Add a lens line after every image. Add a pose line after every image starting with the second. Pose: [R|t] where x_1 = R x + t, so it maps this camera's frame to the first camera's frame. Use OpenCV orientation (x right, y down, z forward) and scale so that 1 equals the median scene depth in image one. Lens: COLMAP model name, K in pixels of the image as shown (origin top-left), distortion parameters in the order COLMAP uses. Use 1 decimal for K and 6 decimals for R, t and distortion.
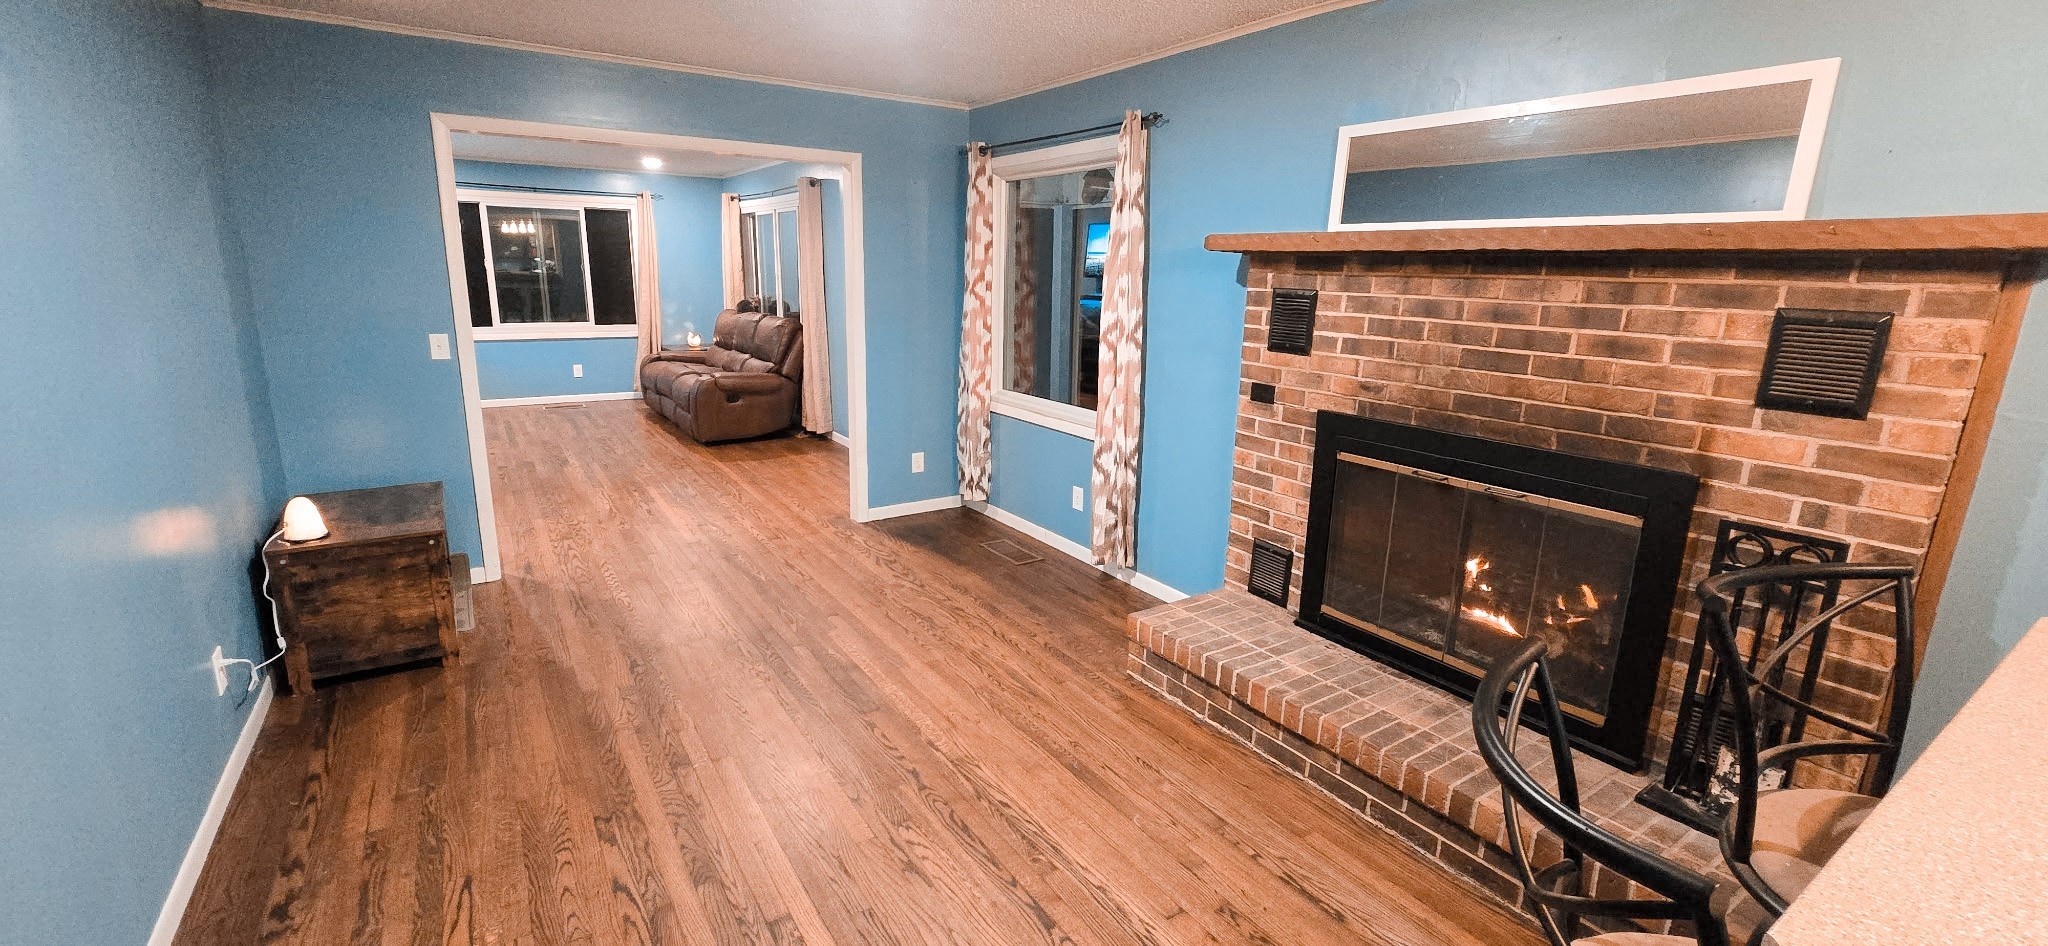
lens RADIAL K [[833.9, 0, 1021.4], [0, 833.9, 466.0], [0, 0, 1]] dist [-0.002347, -0.000342]
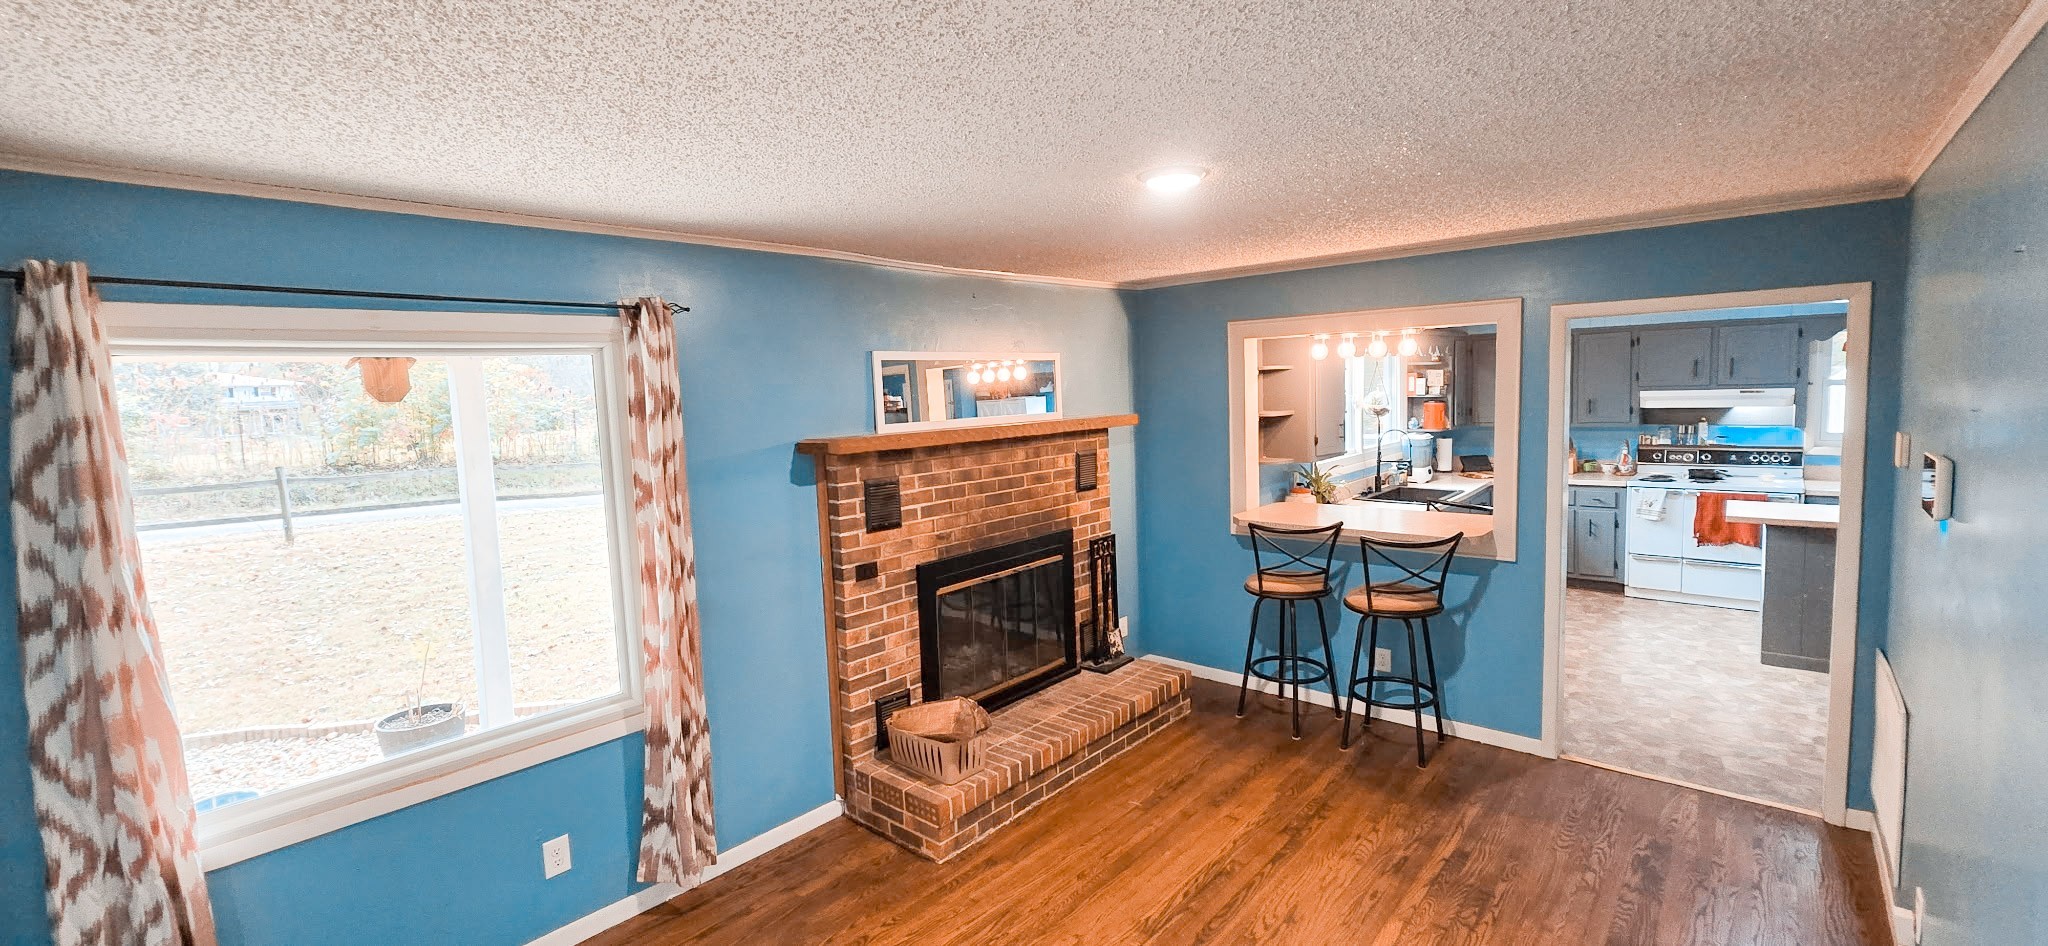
lens RADIAL K [[833.9, 0, 1025.3], [0, 833.9, 469.1], [0, 0, 1]] dist [-0.002347, -0.000342]
pose [[-0.257886, -0.108601, 0.960052, -0.950687], [0.252444, 0.951572, 0.175453, -0.415872], [-0.932613, 0.287606, -0.217981, 1.157883]]
